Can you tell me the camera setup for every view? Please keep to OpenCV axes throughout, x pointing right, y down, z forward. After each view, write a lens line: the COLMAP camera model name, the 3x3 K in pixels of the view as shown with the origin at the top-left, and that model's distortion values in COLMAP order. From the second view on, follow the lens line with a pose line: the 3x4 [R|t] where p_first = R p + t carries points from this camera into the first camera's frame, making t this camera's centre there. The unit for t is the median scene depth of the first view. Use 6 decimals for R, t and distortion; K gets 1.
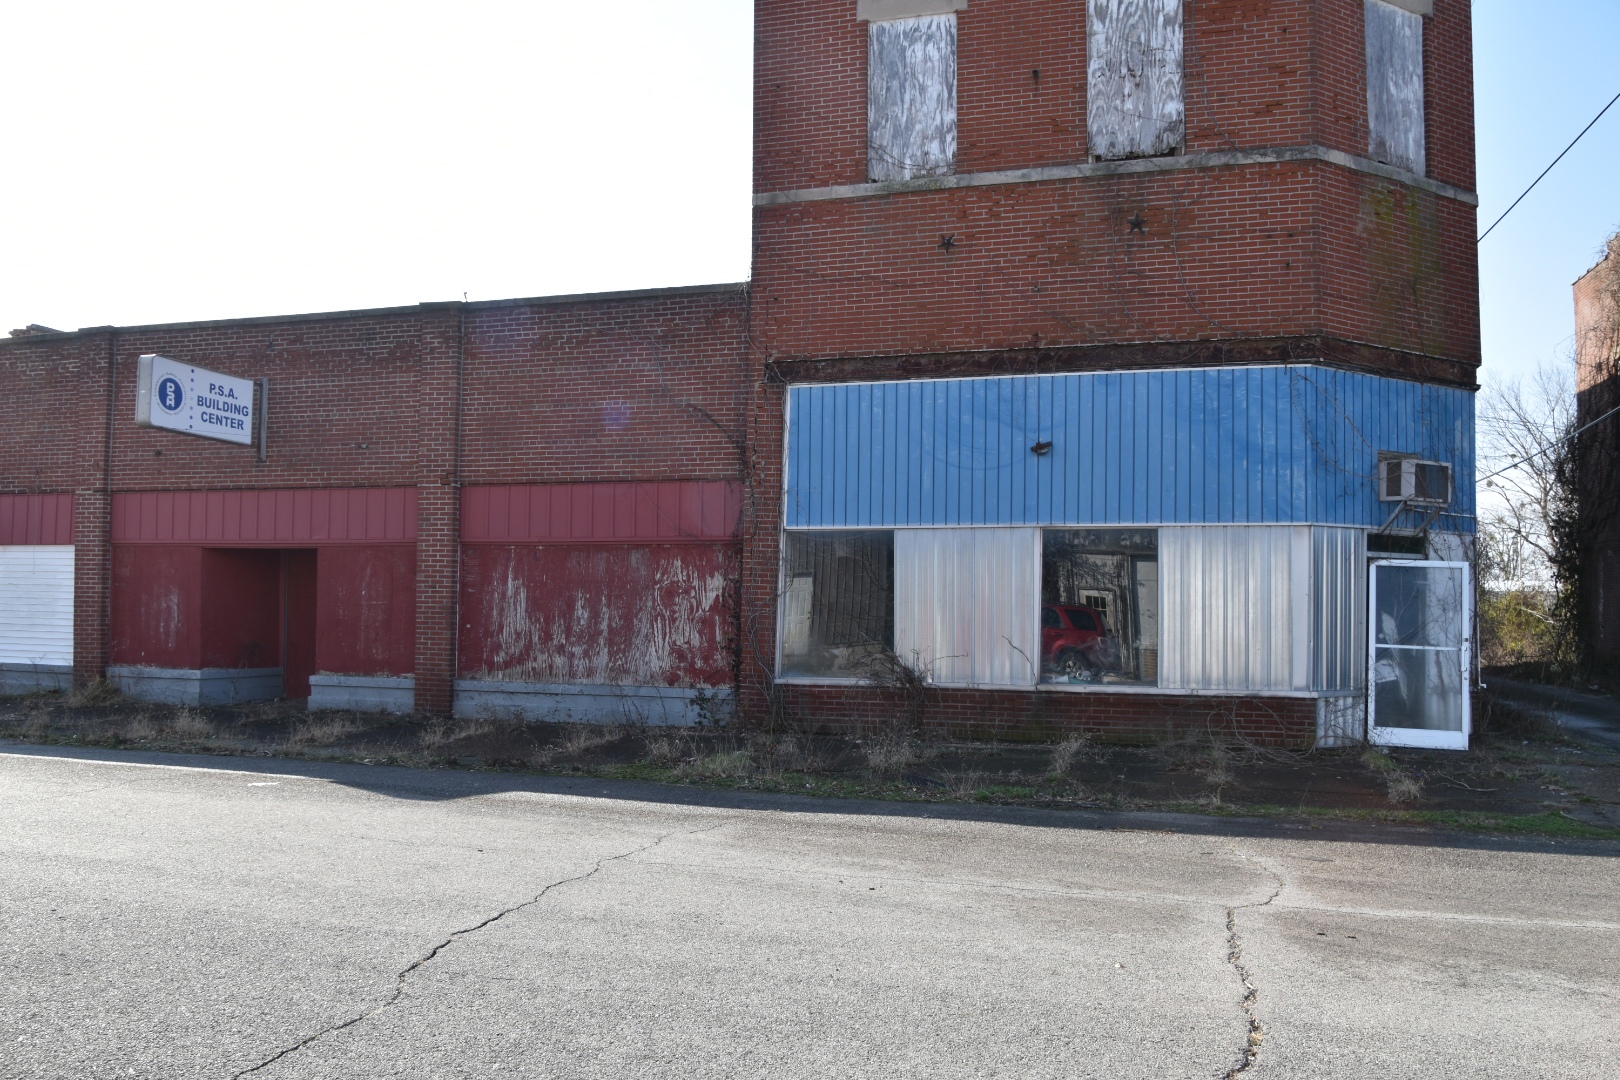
lens RADIAL K [[1253.6, 0, 814.9], [0, 1253.6, 563.4], [0, 0, 1]] dist [-0.047651, -0.007471]
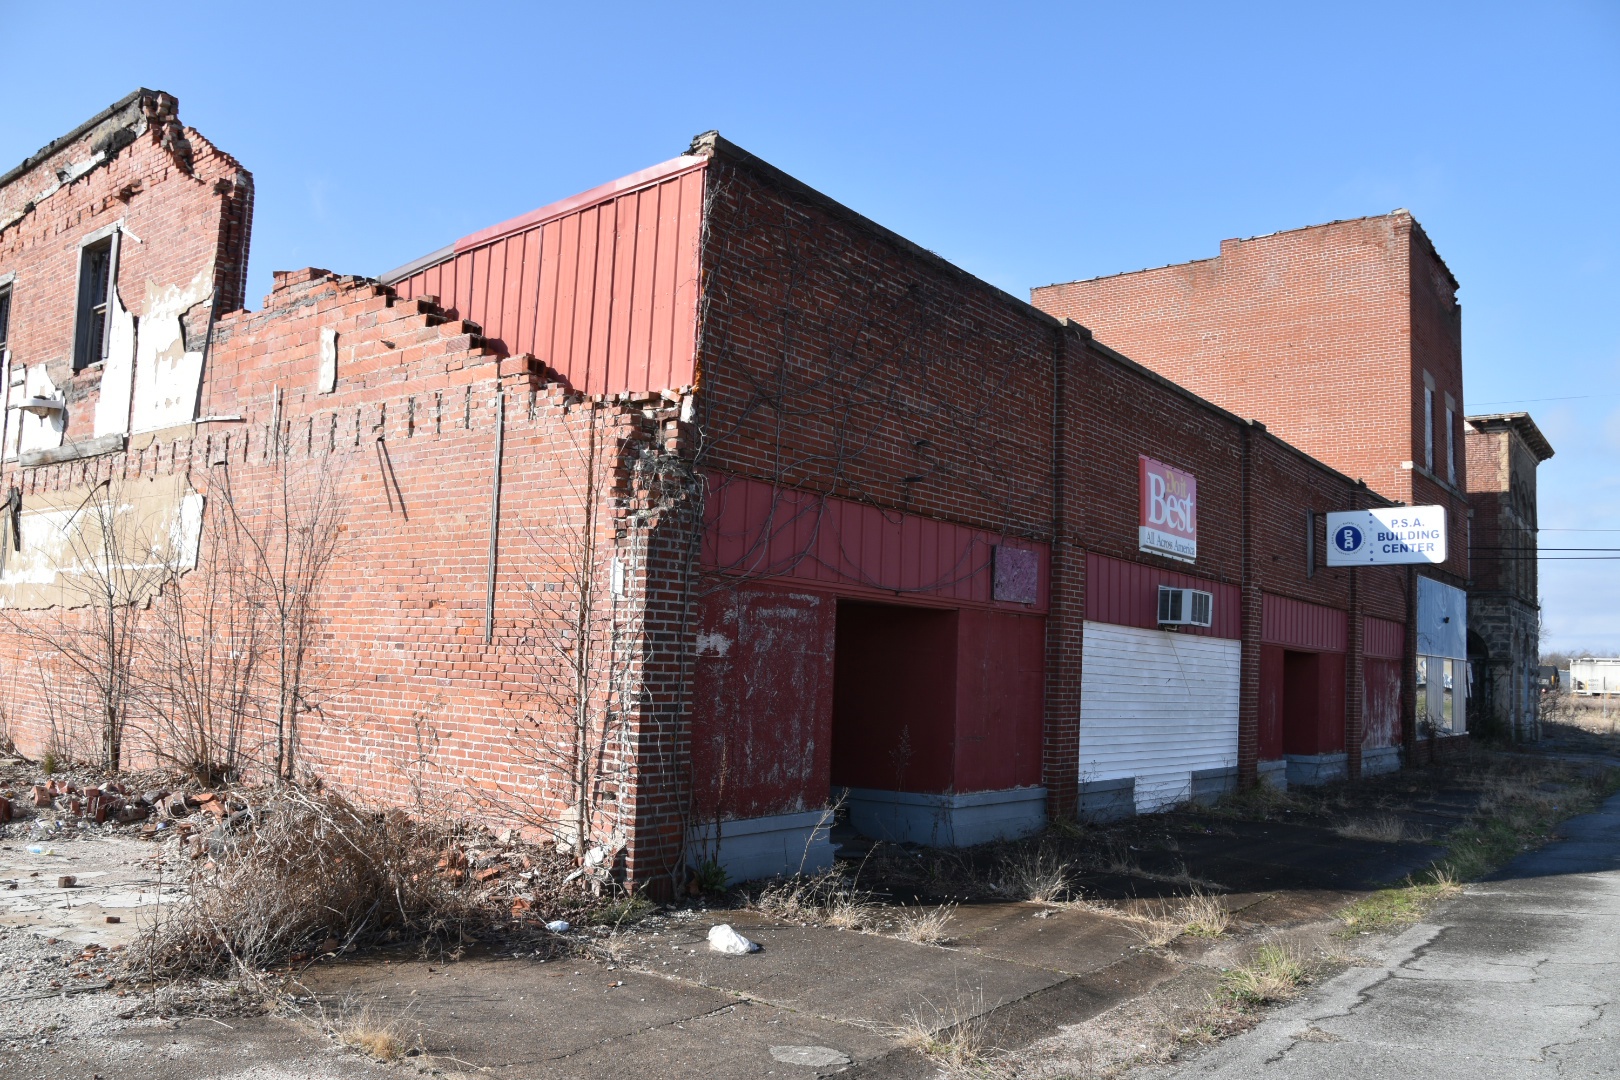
lens RADIAL K [[1235.1, 0, 813.6], [0, 1235.1, 565.9], [0, 0, 1]] dist [-0.056783, -0.004882]
pose [[0.367473, 0.080029, 0.926585, -2.083501], [-0.065447, 0.996046, -0.060073, 0.008502], [-0.927729, -0.038567, 0.371258, 1.230704]]
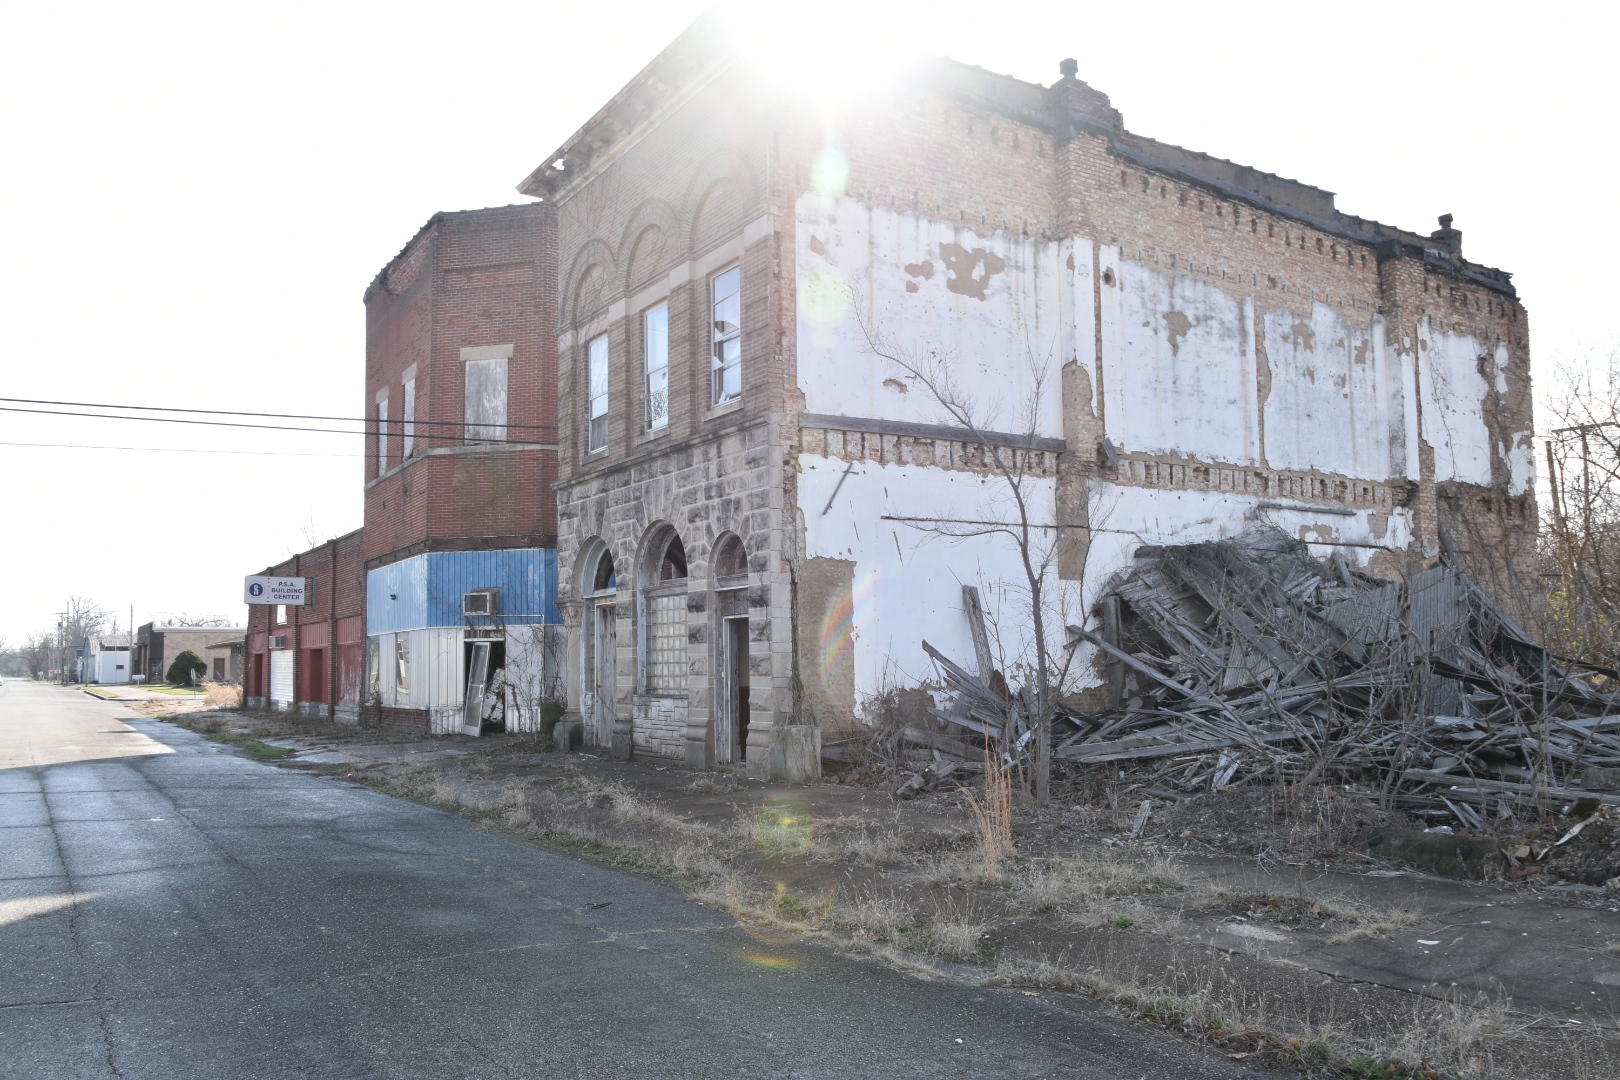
lens RADIAL K [[1288.0, 0, 813.8], [0, 1288.0, 557.7], [0, 0, 1]] dist [-0.030785, 0.000110]
pose [[0.744061, -0.079369, -0.663381, 2.231483], [0.047512, 0.996691, -0.065957, 0.023602], [0.666420, 0.017557, 0.745370, -0.187917]]
